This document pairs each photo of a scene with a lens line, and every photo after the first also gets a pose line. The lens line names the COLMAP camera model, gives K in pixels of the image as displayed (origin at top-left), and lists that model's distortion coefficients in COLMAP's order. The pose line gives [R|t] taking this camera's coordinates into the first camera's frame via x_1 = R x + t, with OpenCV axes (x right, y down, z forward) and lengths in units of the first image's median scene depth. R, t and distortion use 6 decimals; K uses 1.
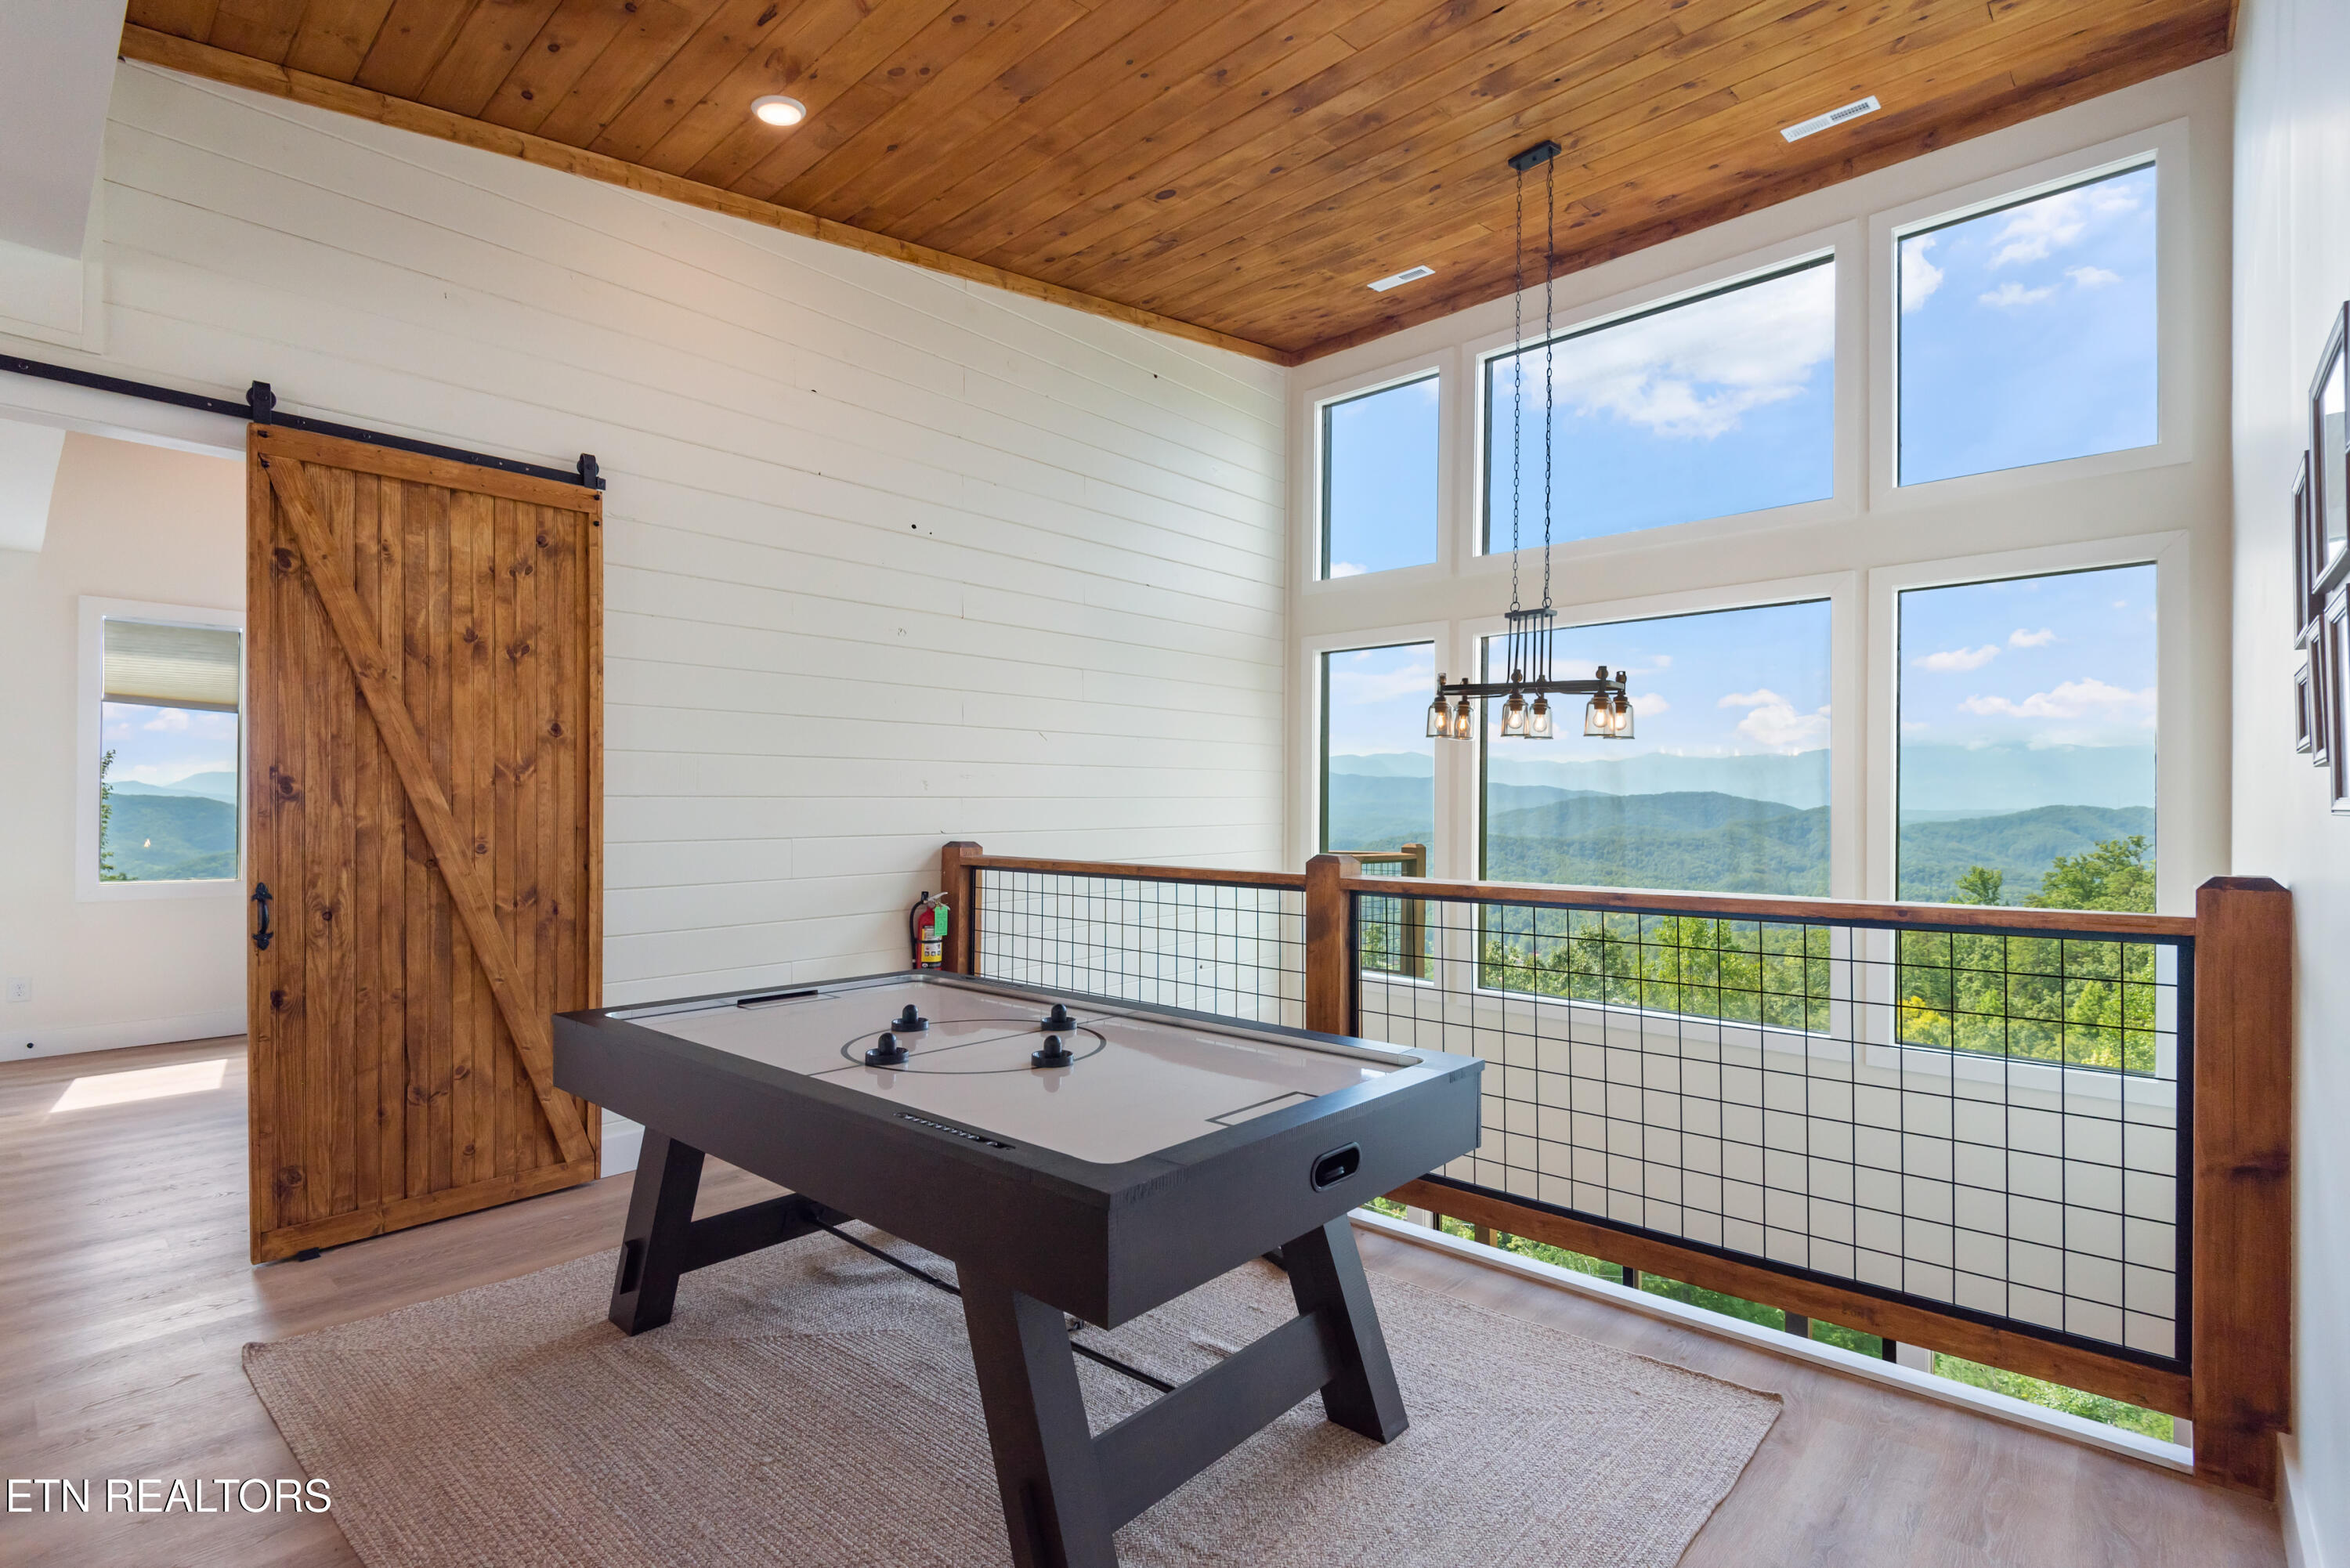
lens RADIAL K [[1070.8, 0, 1175.2], [0, 1070.8, 803.5], [0, 0, 1]] dist [0.005780, -0.003937]
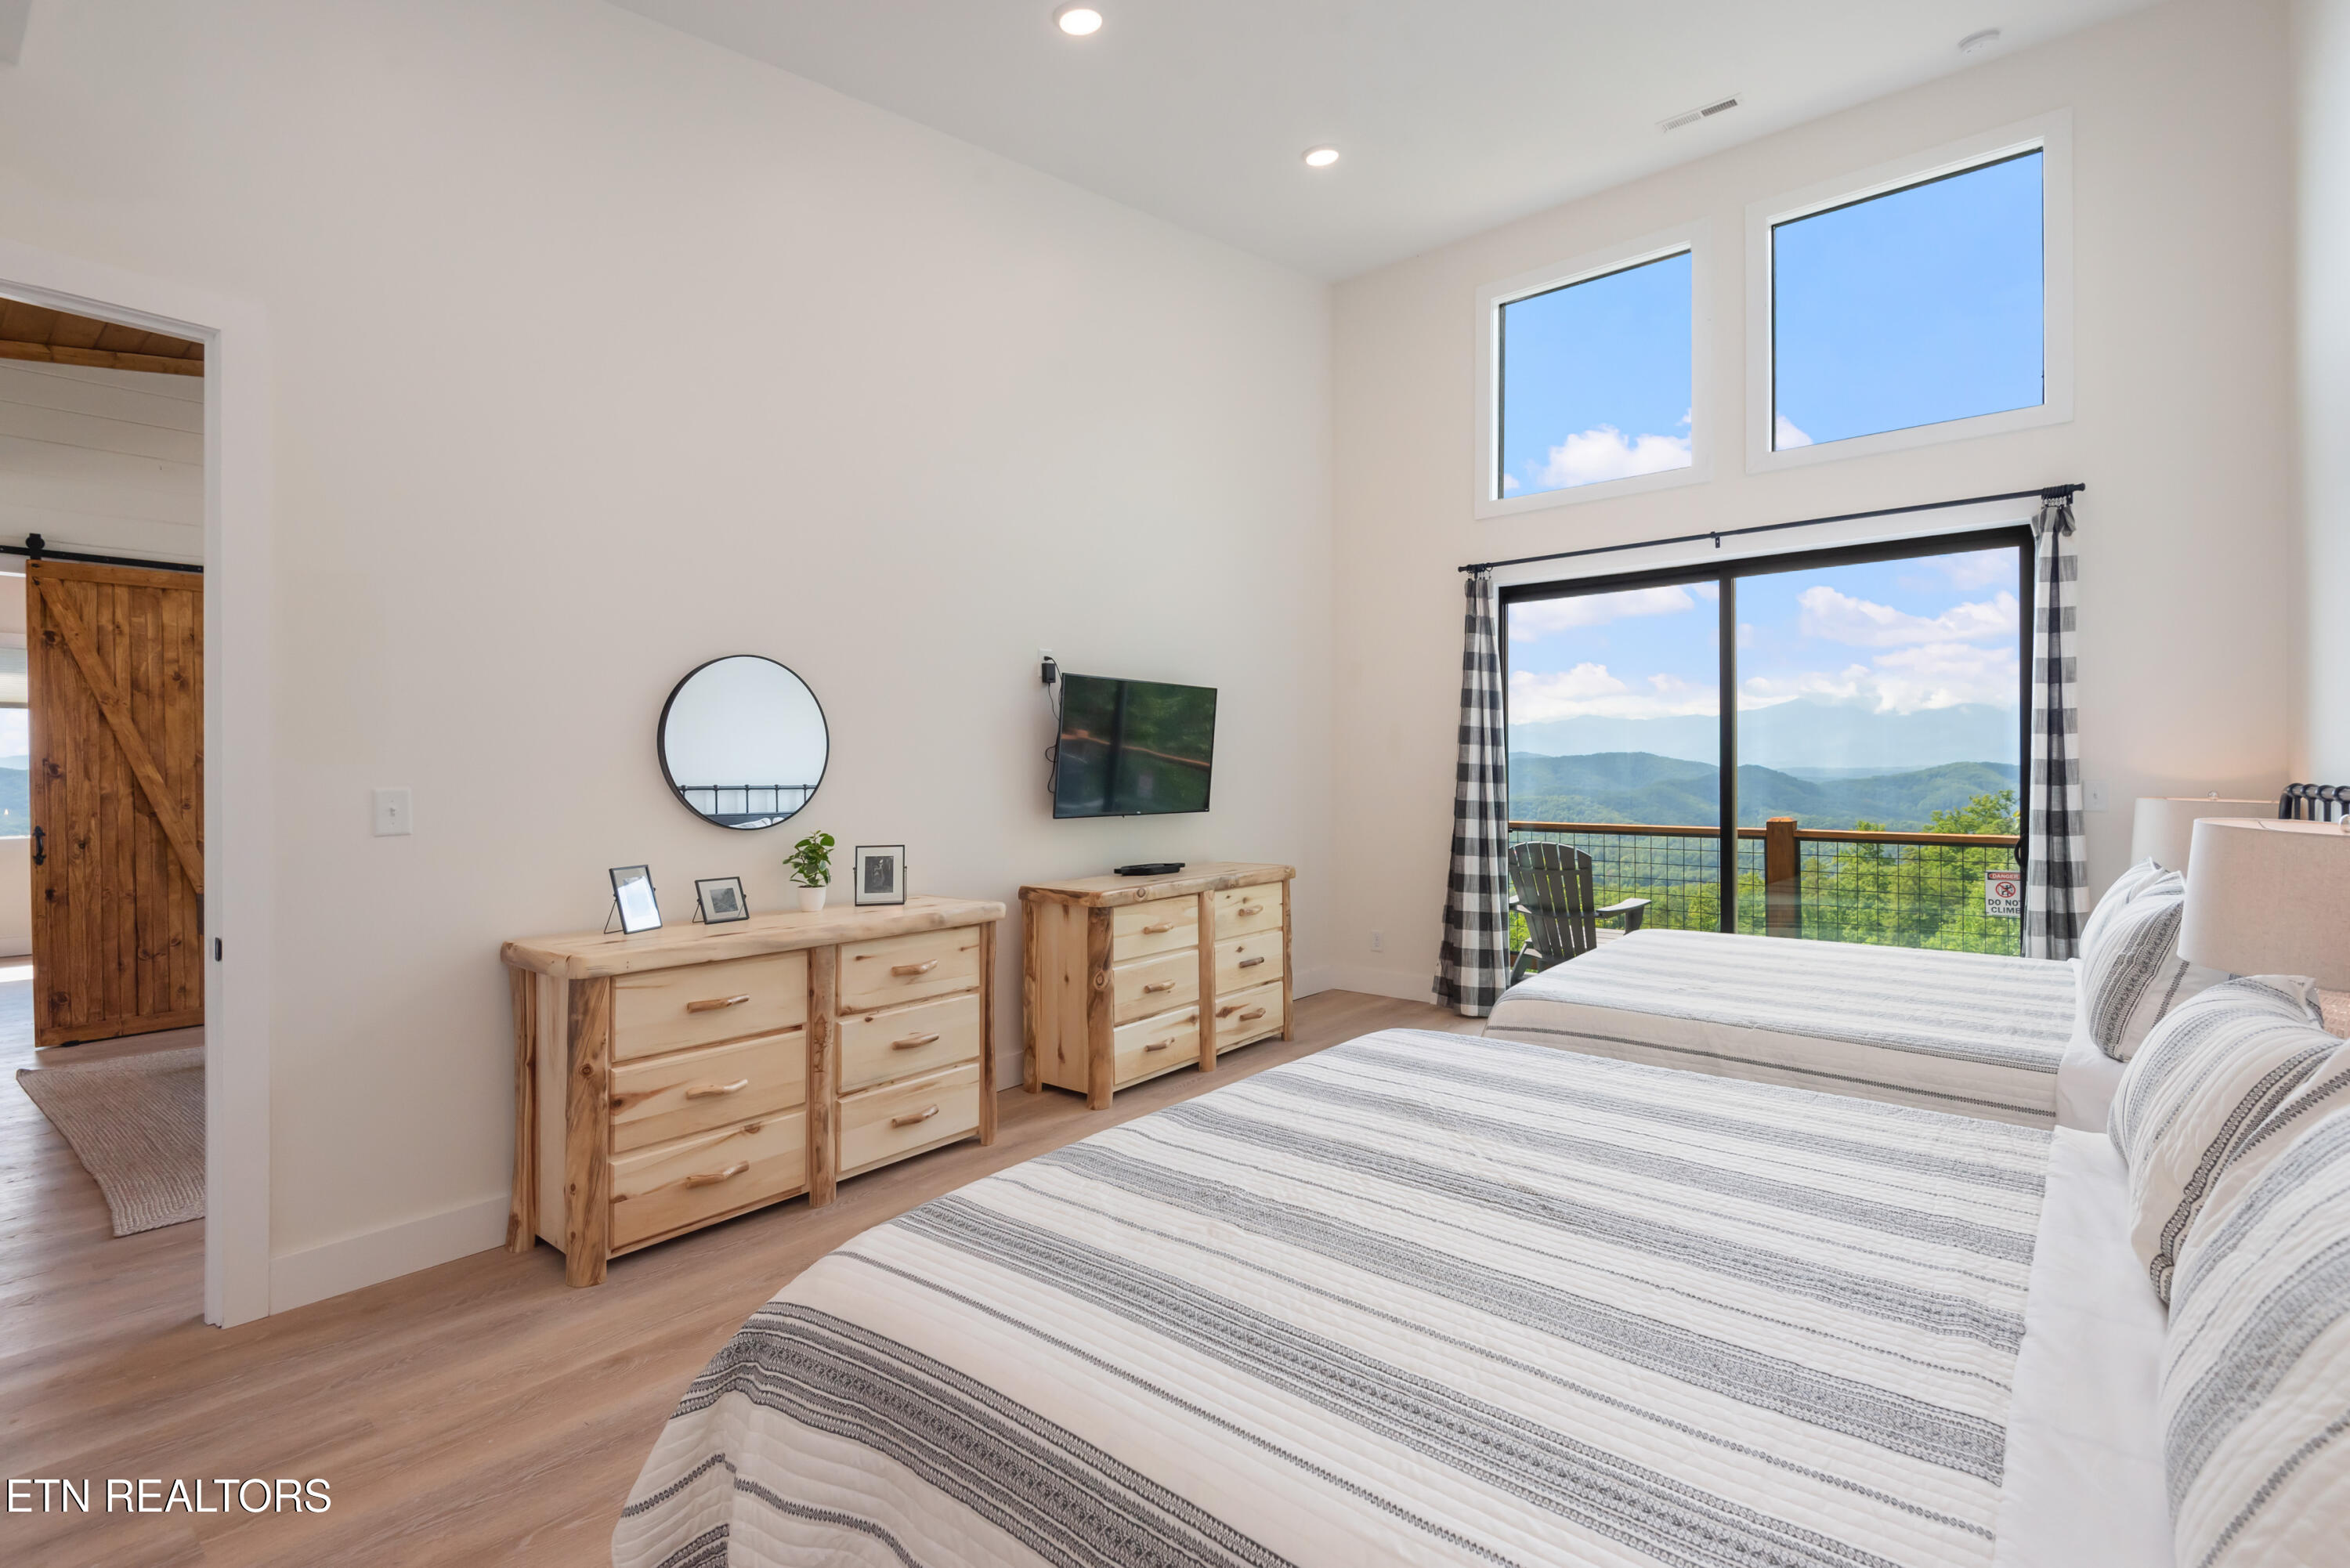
lens RADIAL K [[1070.8, 0, 1177.7], [0, 1070.8, 773.4], [0, 0, 1]] dist [0.005780, -0.003937]
pose [[0.998331, -0.009482, 0.056969, 0.823262], [0.009181, 0.999942, 0.005551, -0.003416], [-0.057019, -0.005019, 0.998360, -0.772154]]
